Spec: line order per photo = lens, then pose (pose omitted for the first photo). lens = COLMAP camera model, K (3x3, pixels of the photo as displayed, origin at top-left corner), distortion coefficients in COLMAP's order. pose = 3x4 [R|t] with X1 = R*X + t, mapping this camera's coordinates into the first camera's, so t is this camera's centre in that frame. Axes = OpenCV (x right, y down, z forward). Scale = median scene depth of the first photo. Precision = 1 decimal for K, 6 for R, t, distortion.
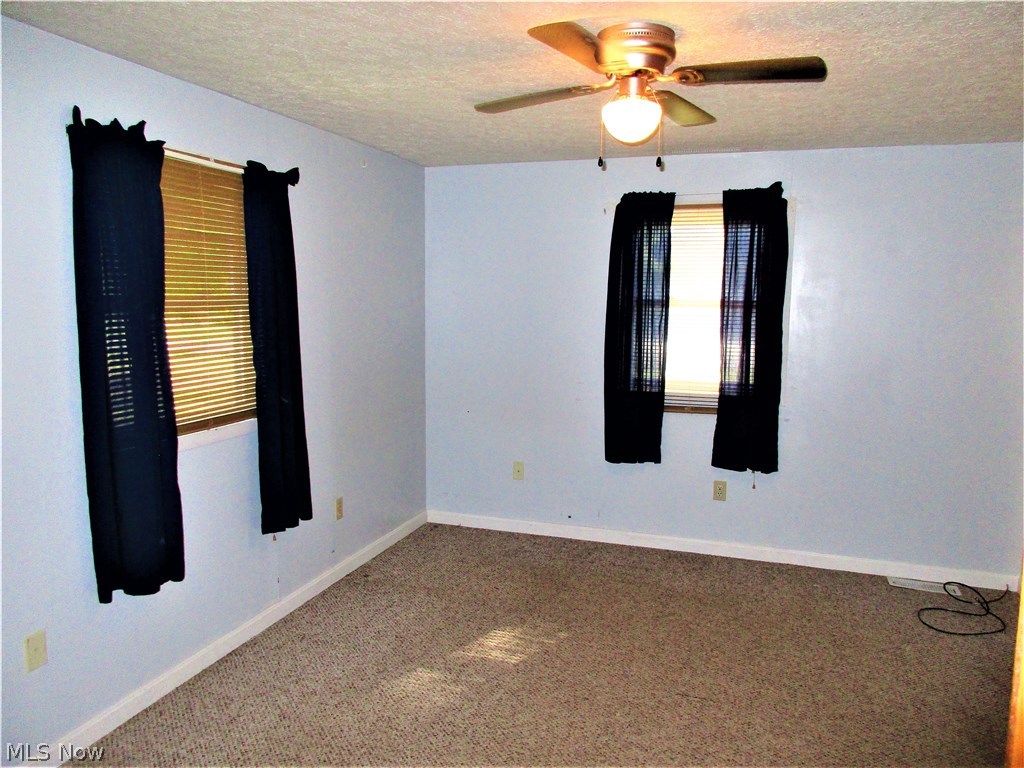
lens RADIAL K [[764.0, 0, 512.0], [0, 764.0, 384.0], [0, 0, 1]] dist [0.003449, -0.000256]
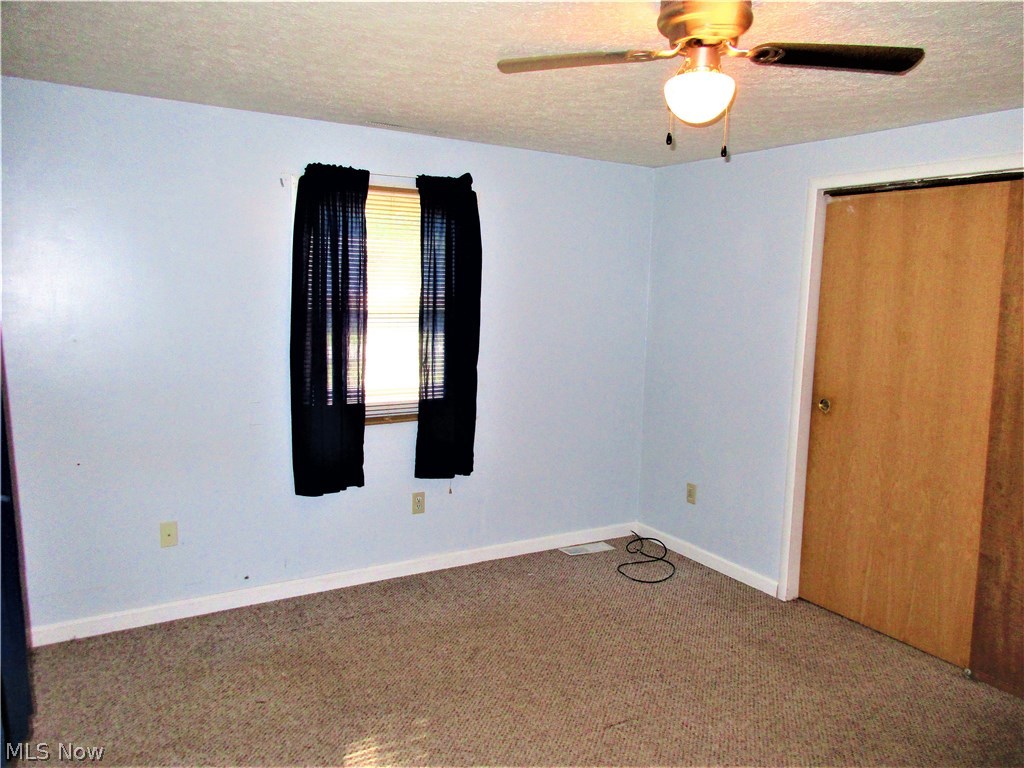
lens RADIAL K [[772.7, 0, 512.0], [0, 772.7, 384.0], [0, 0, 1]] dist [0.038780, -0.002585]
pose [[0.651817, -0.088629, 0.753179, -0.353472], [0.076599, 0.995763, 0.050884, -0.043006], [-0.754498, 0.024526, 0.655844, 0.307547]]
